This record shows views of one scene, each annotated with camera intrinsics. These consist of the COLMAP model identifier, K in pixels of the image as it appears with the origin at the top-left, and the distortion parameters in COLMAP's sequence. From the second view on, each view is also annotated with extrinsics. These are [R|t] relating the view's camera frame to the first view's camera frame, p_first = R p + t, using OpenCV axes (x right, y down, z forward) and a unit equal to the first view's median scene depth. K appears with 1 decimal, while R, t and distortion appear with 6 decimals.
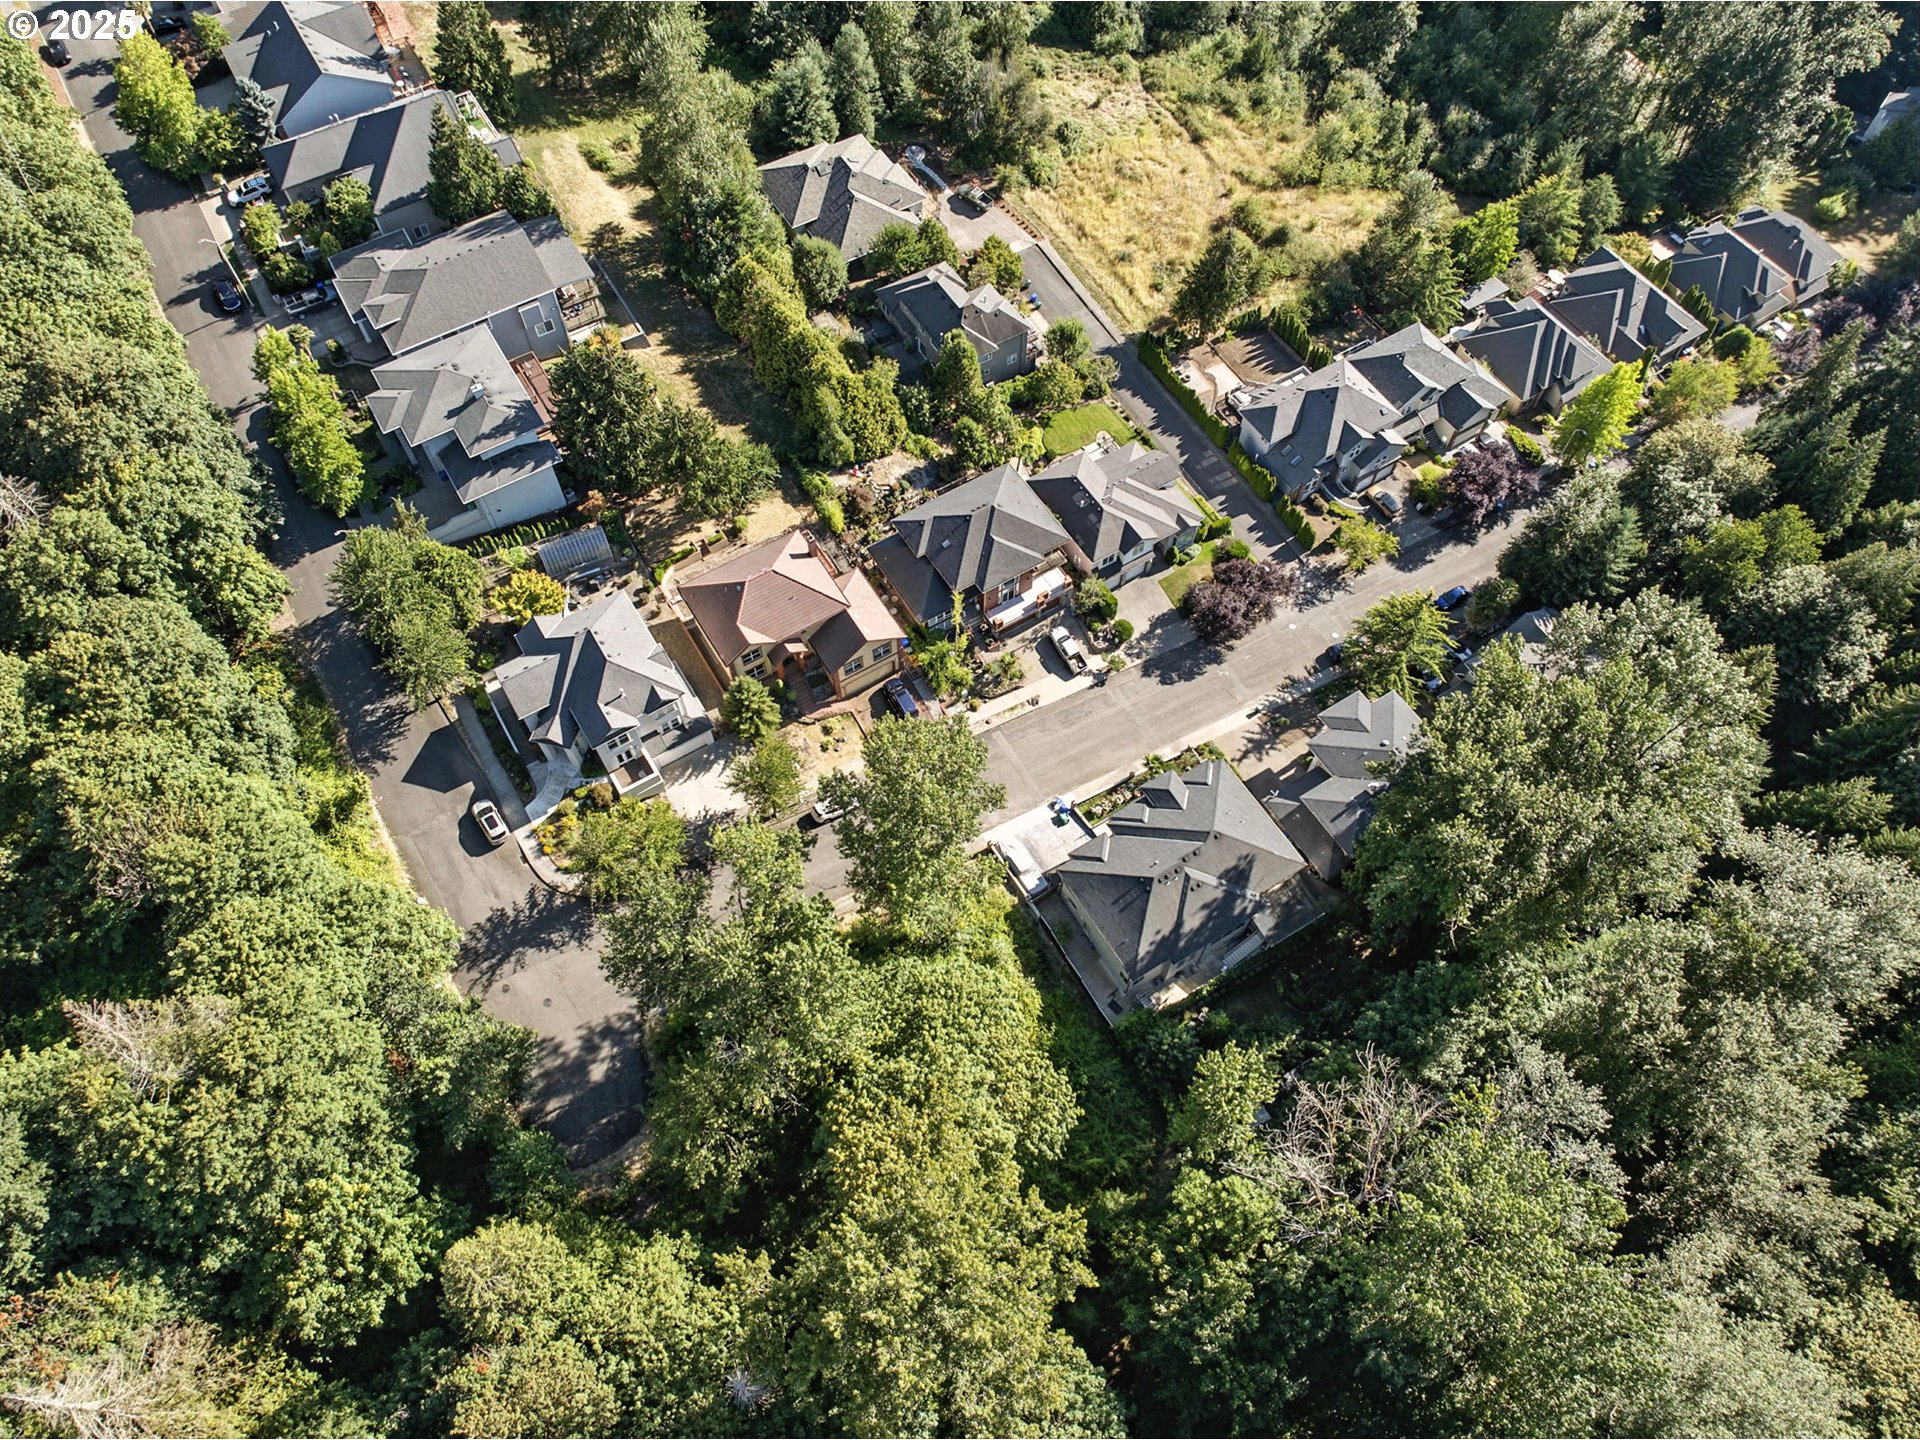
lens RADIAL K [[1344.9, 0, 960.6], [0, 1344.9, 714.2], [0, 0, 1]] dist [-0.041286, 0.004682]
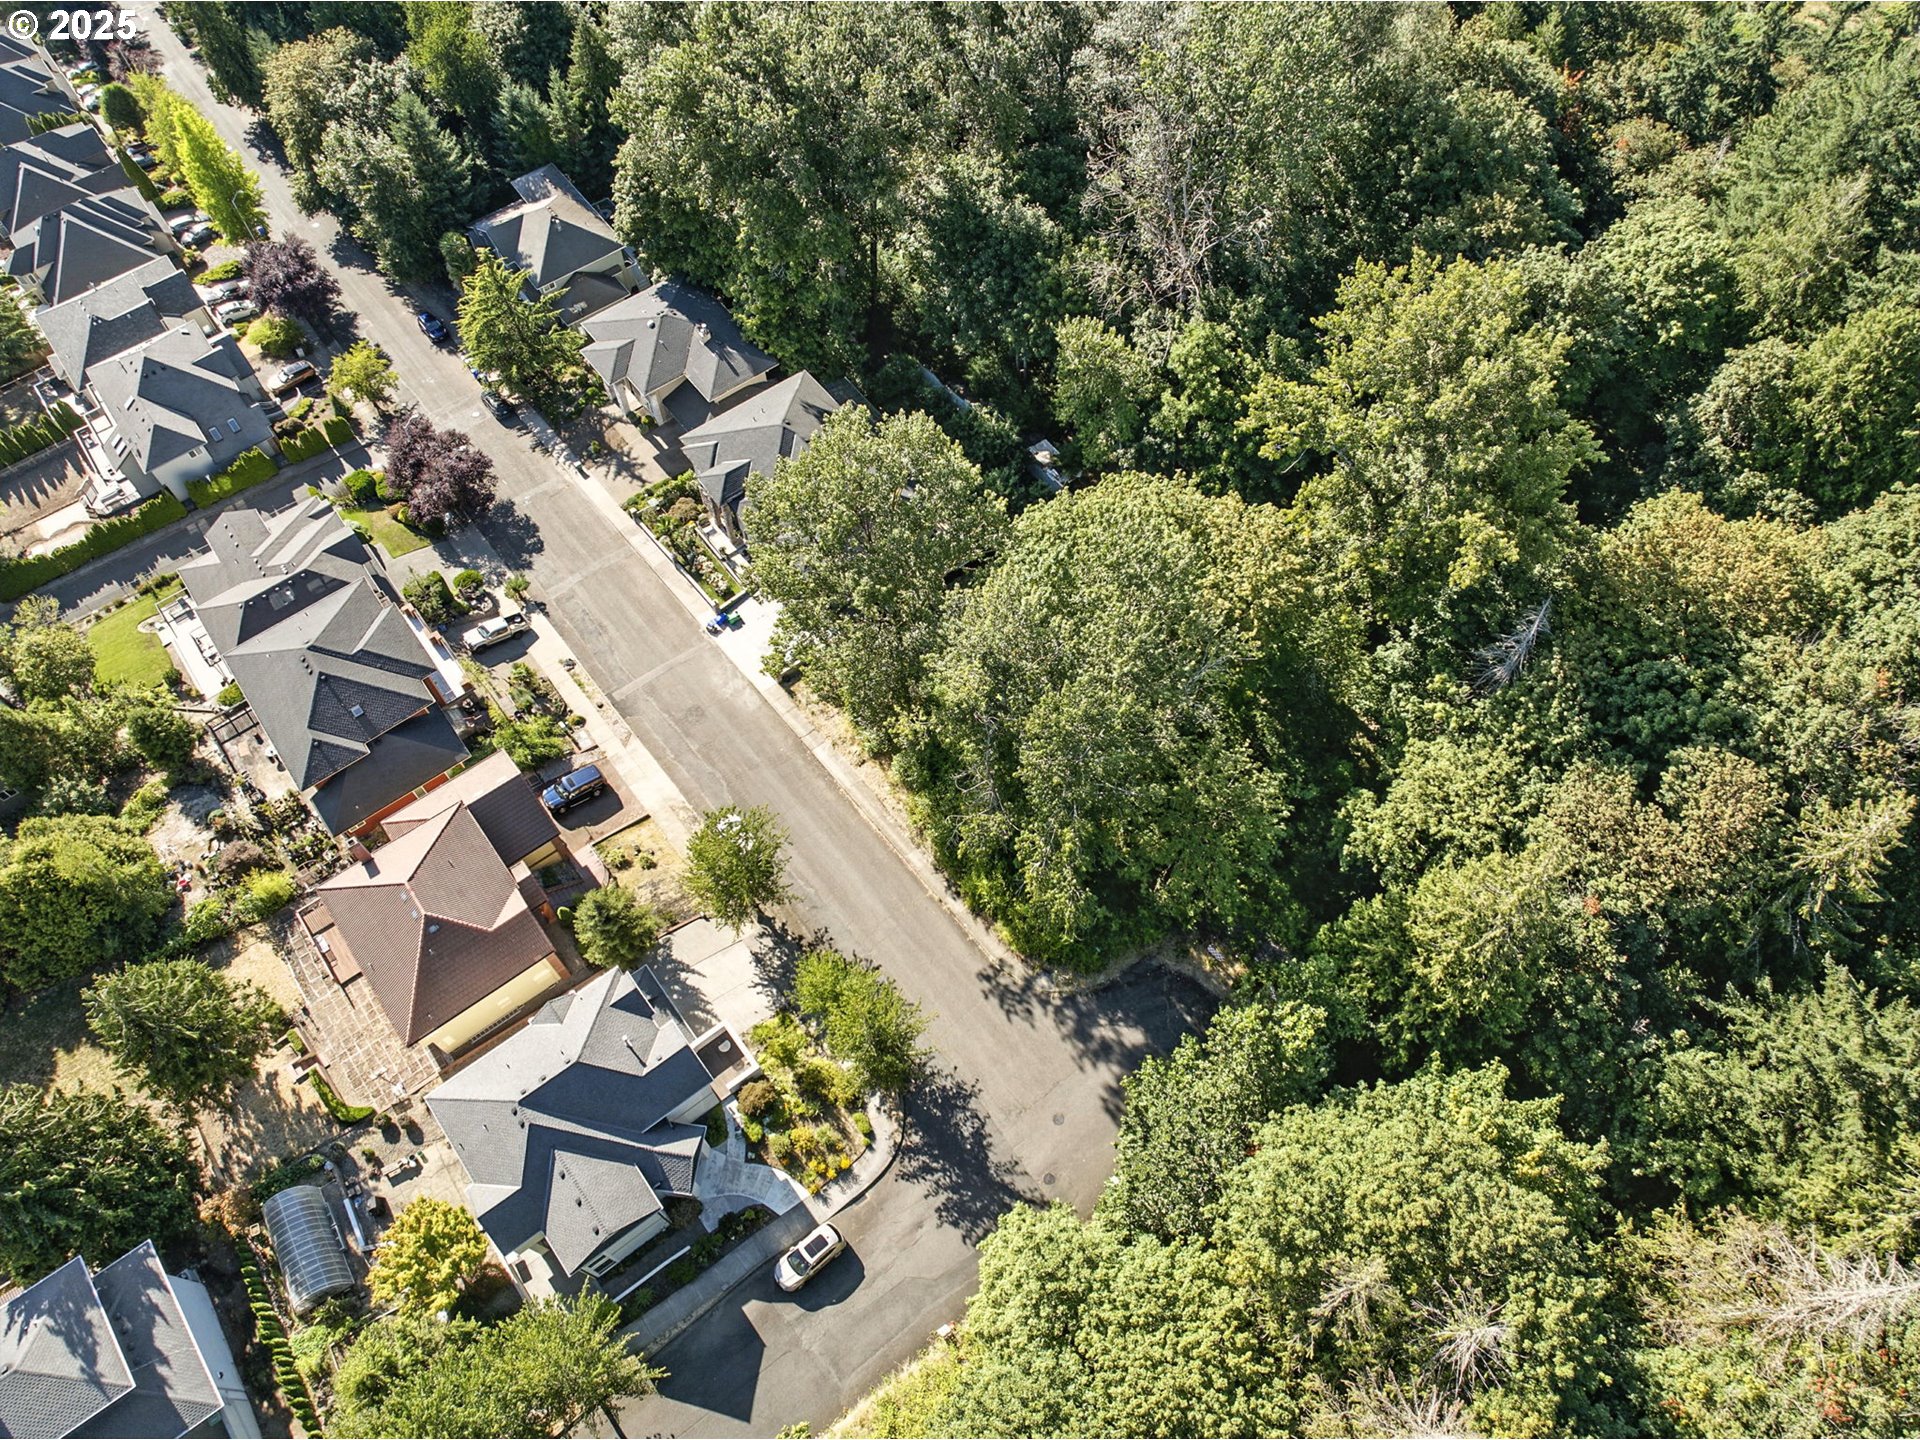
lens RADIAL K [[1344.9, 0, 970.0], [0, 1344.9, 718.1], [0, 0, 1]] dist [-0.041286, 0.004682]
pose [[-0.104434, -0.868839, 0.483954, -0.411654], [0.861265, 0.164319, 0.480855, -0.194884], [-0.497309, 0.467030, 0.731140, 0.326695]]
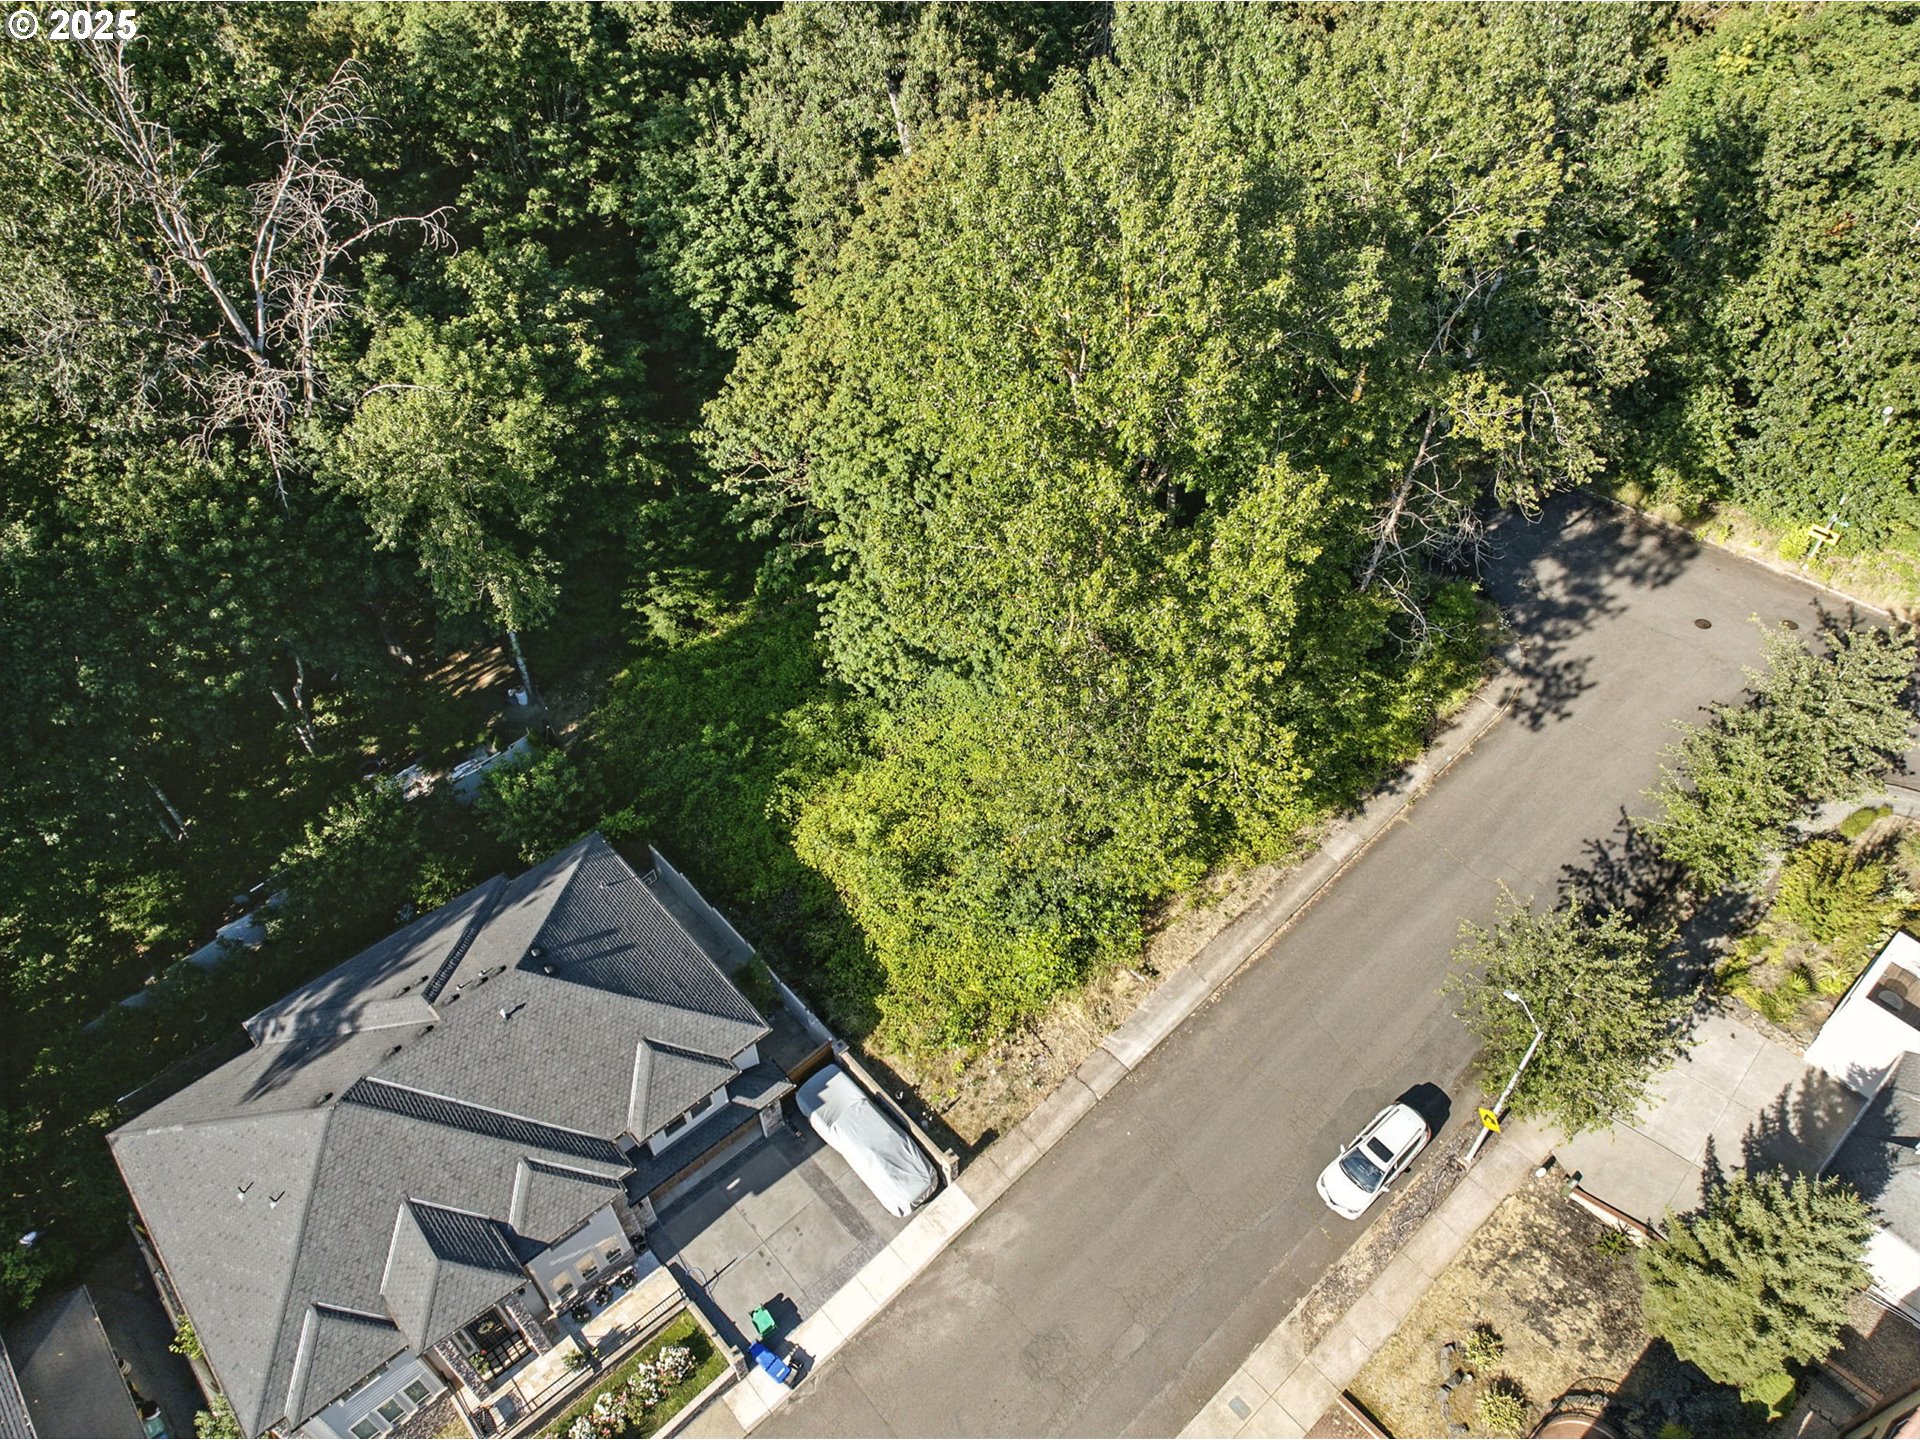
lens RADIAL K [[1344.9, 0, 967.7], [0, 1344.9, 711.0], [0, 0, 1]] dist [-0.041286, 0.004682]
pose [[-0.985604, 0.123740, -0.115208, 0.044539], [-0.144984, -0.268060, 0.952430, -0.227913], [0.086971, 0.955423, 0.282141, 0.748423]]
